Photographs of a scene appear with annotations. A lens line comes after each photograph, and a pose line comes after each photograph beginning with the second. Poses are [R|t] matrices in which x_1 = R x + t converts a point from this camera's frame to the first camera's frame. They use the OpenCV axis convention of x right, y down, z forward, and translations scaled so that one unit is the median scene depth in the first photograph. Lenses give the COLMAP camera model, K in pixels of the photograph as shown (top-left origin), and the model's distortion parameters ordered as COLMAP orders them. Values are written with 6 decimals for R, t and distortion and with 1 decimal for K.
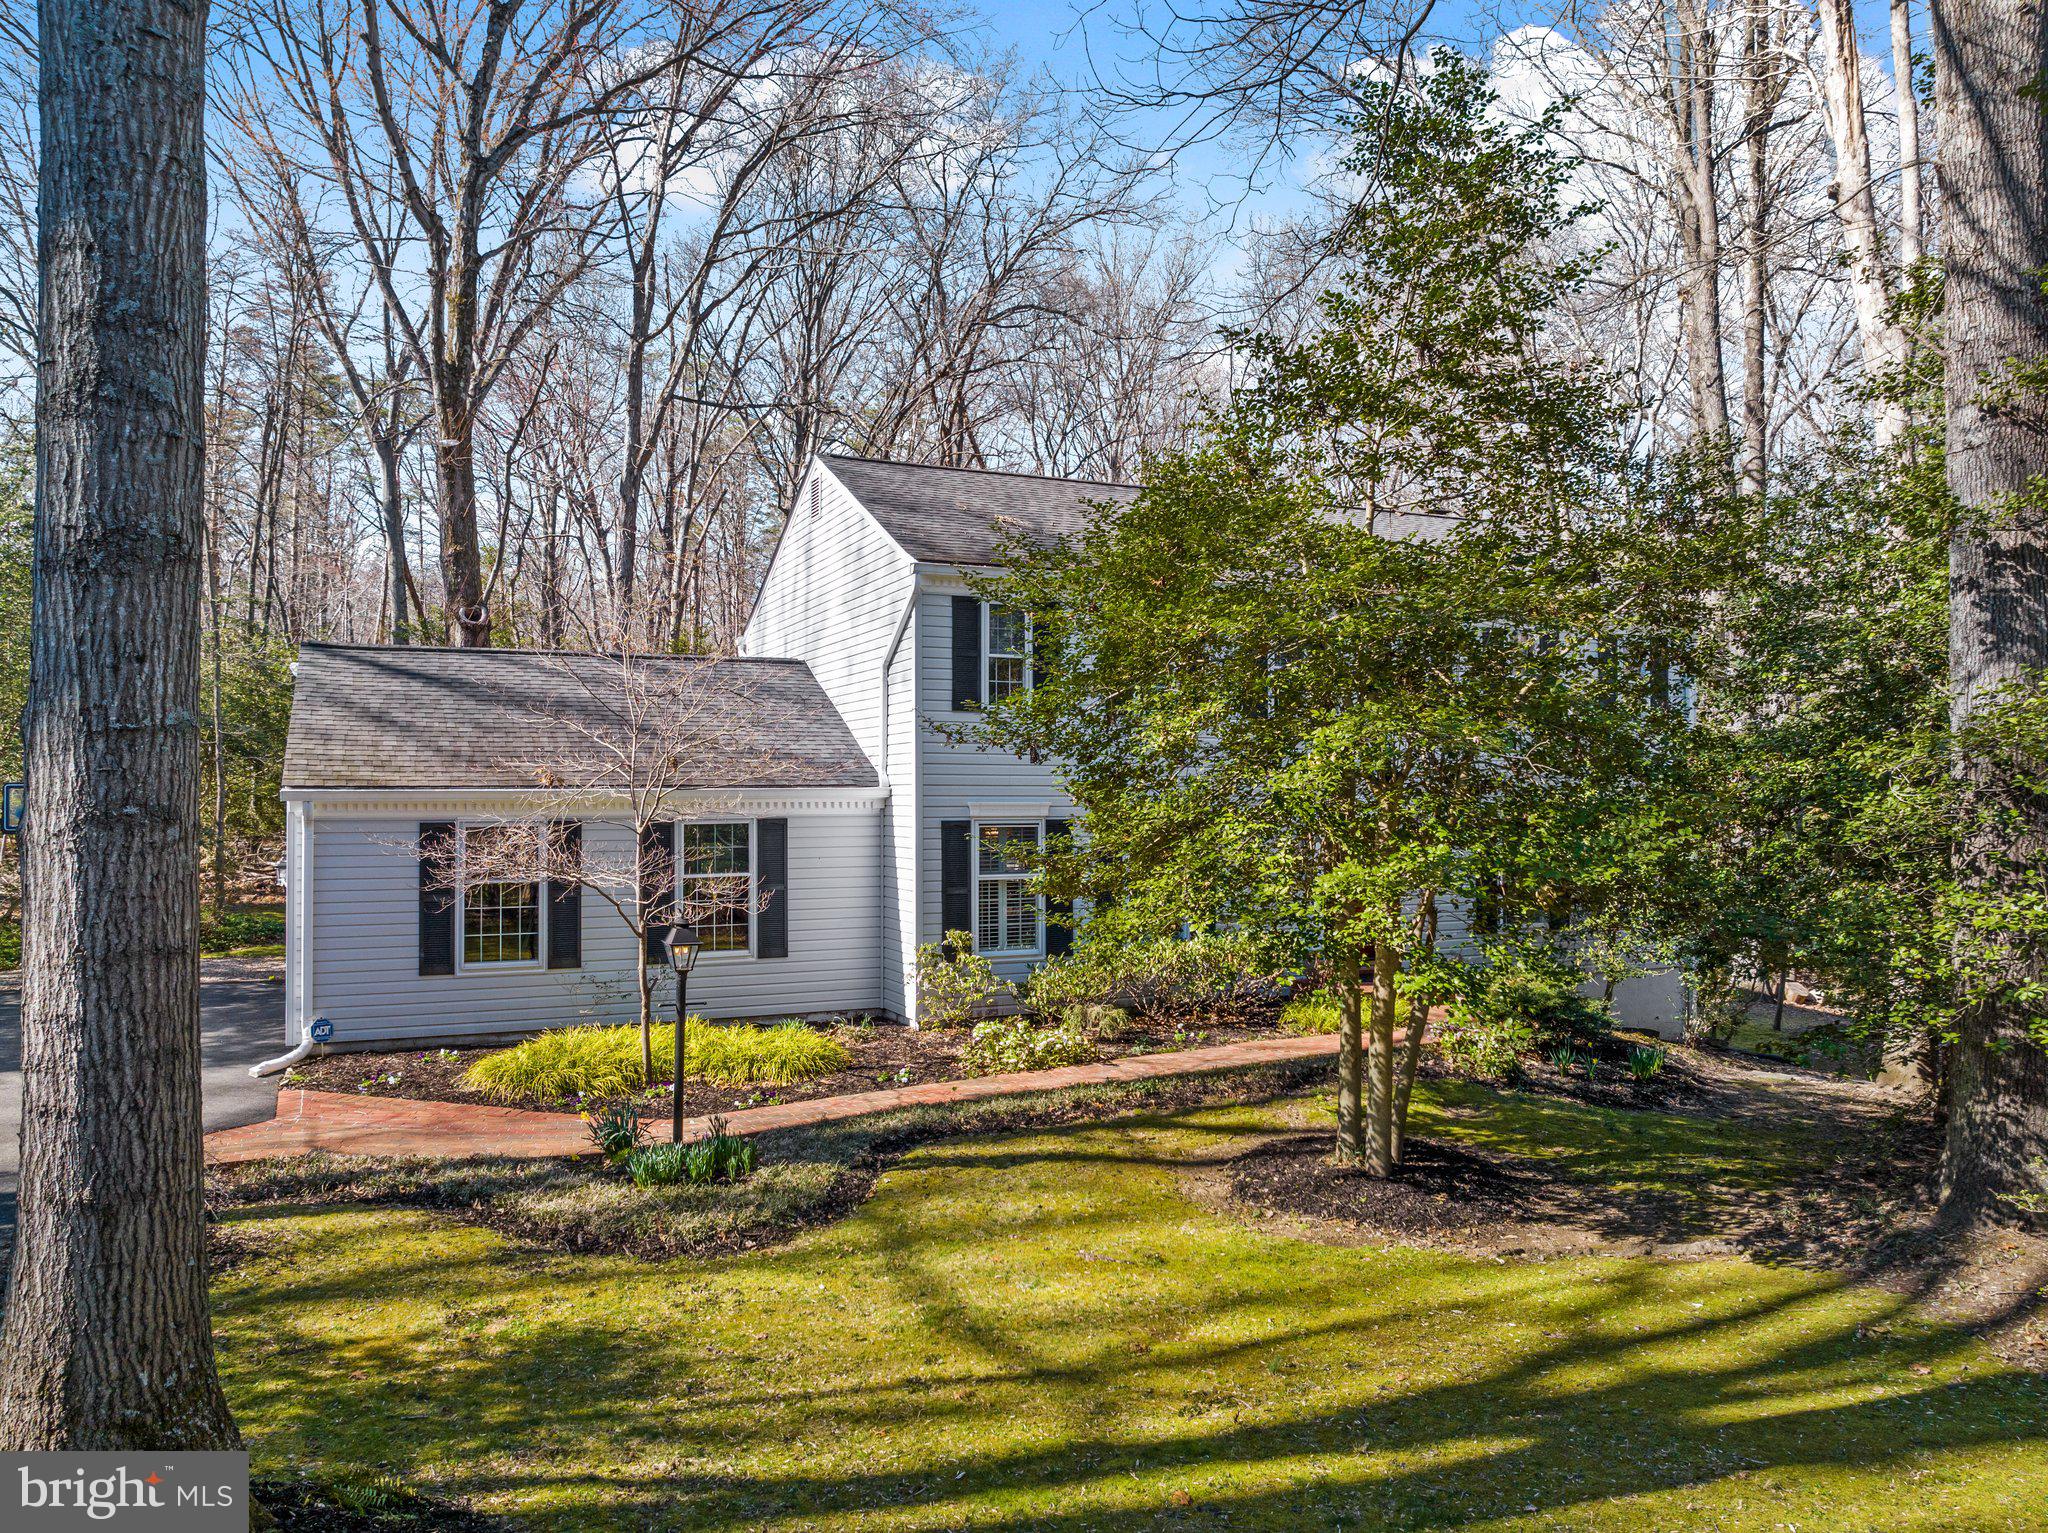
lens RADIAL K [[1439.2, 0, 1027.2], [0, 1439.2, 766.0], [0, 0, 1]] dist [-0.037367, -0.003758]
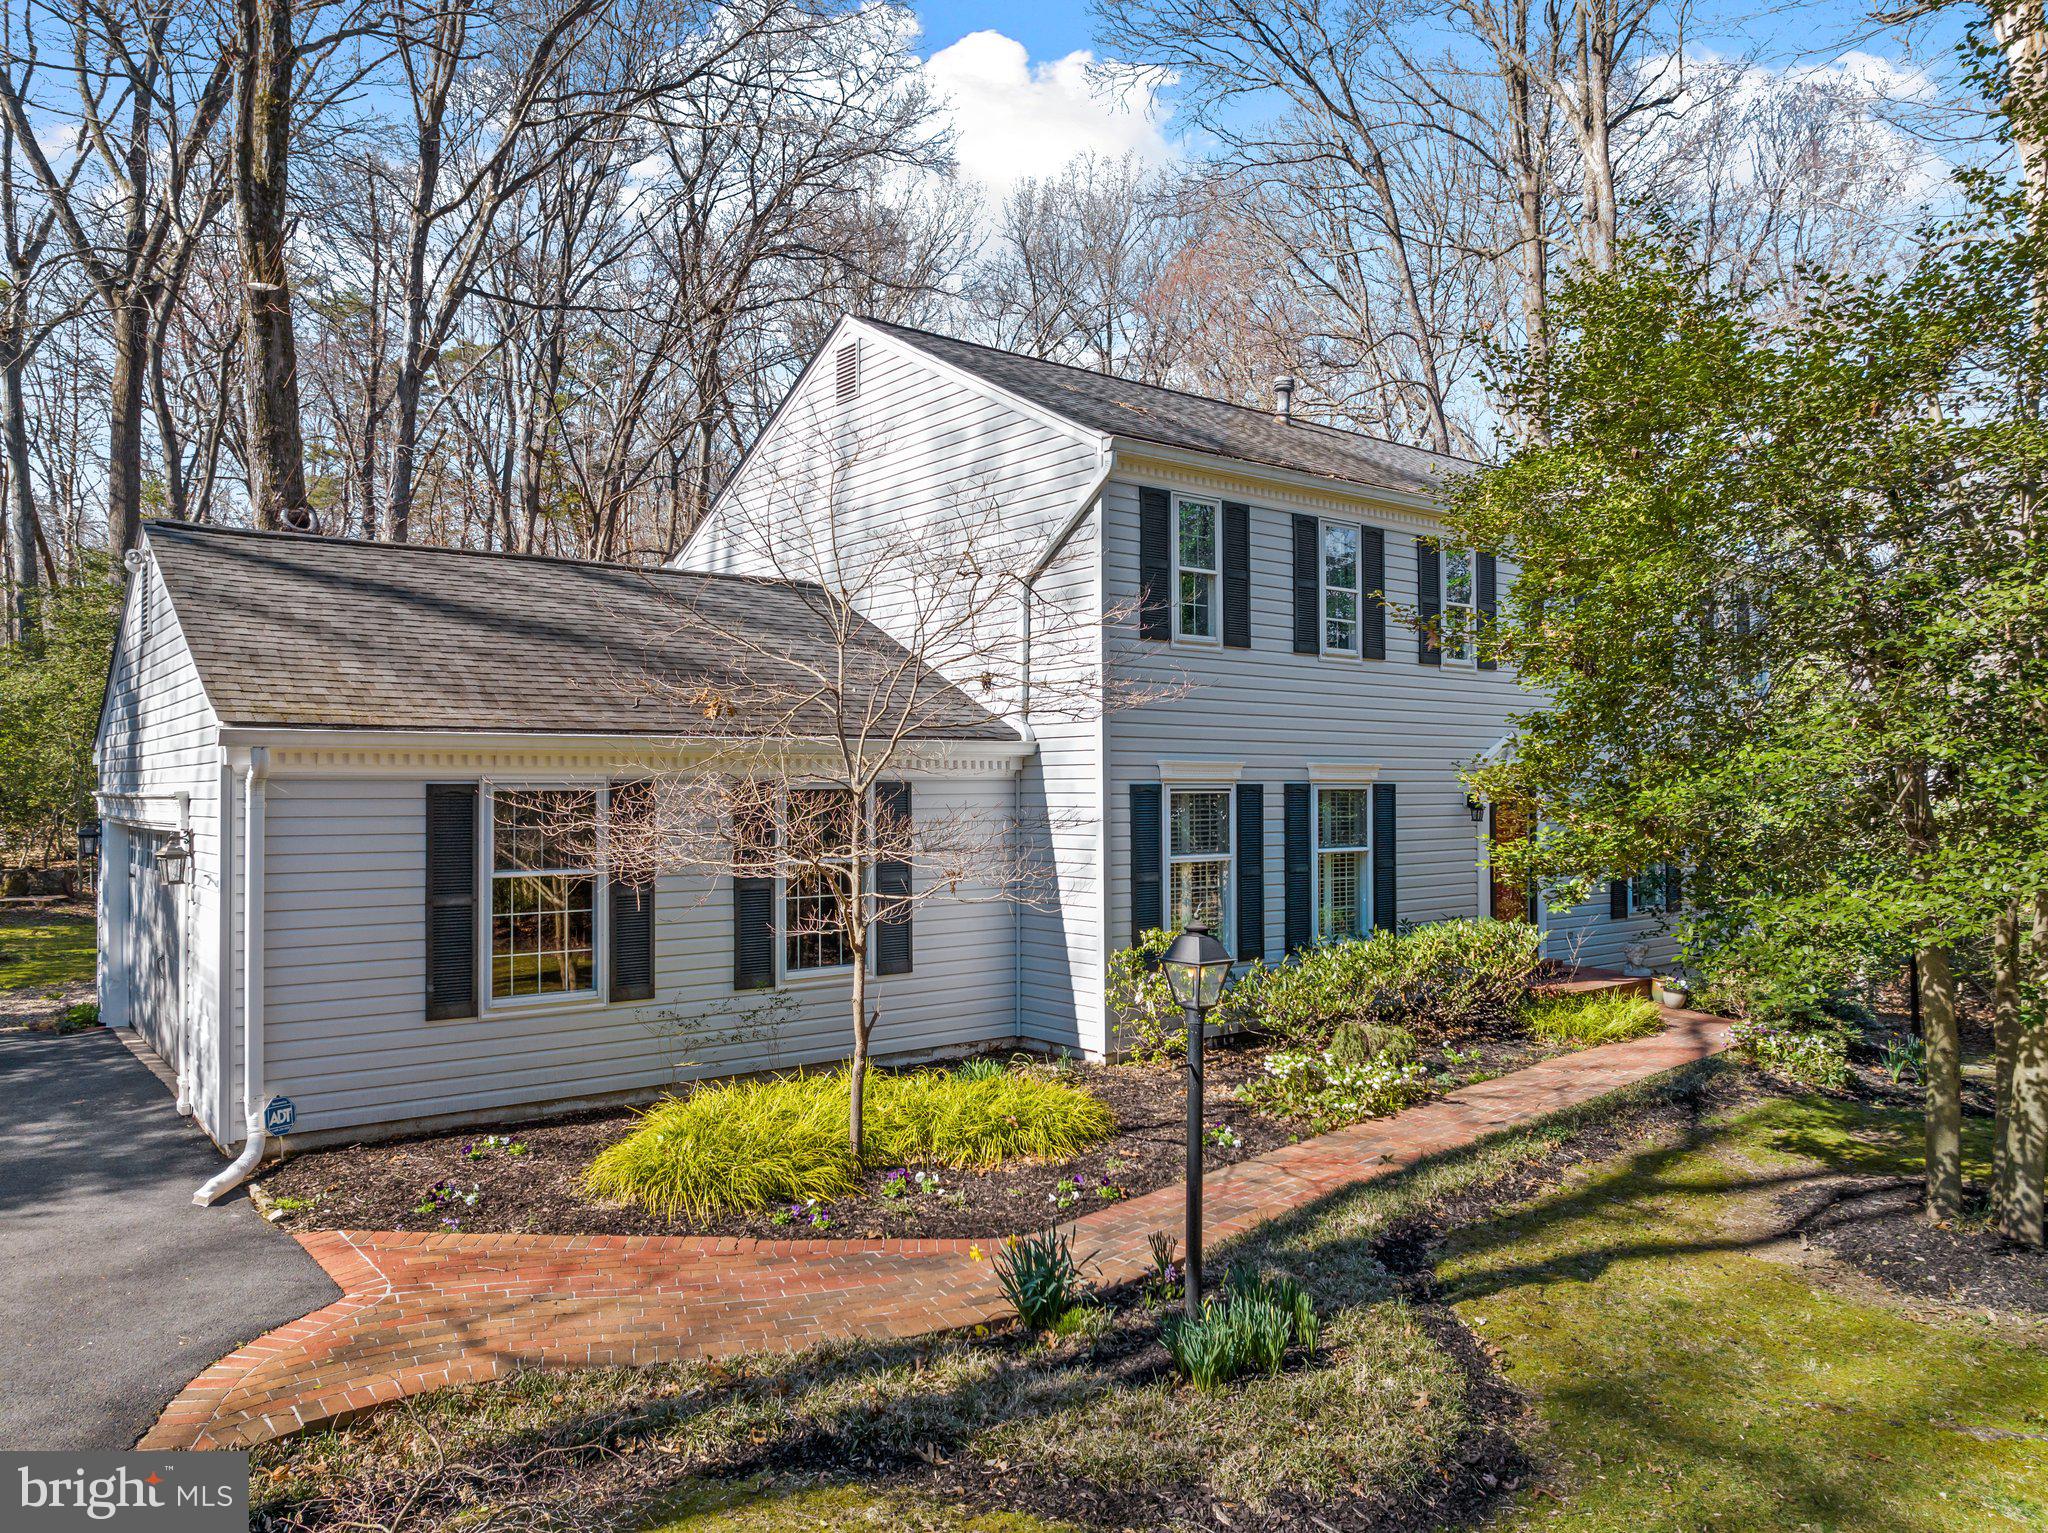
lens RADIAL K [[1439.2, 0, 1021.7], [0, 1439.2, 774.4], [0, 0, 1]] dist [-0.037367, -0.003758]
pose [[0.970536, 0.001410, 0.240953, -0.296079], [-0.003719, 0.999951, 0.009127, 0.025878], [-0.240928, -0.009754, 0.970494, 0.284138]]
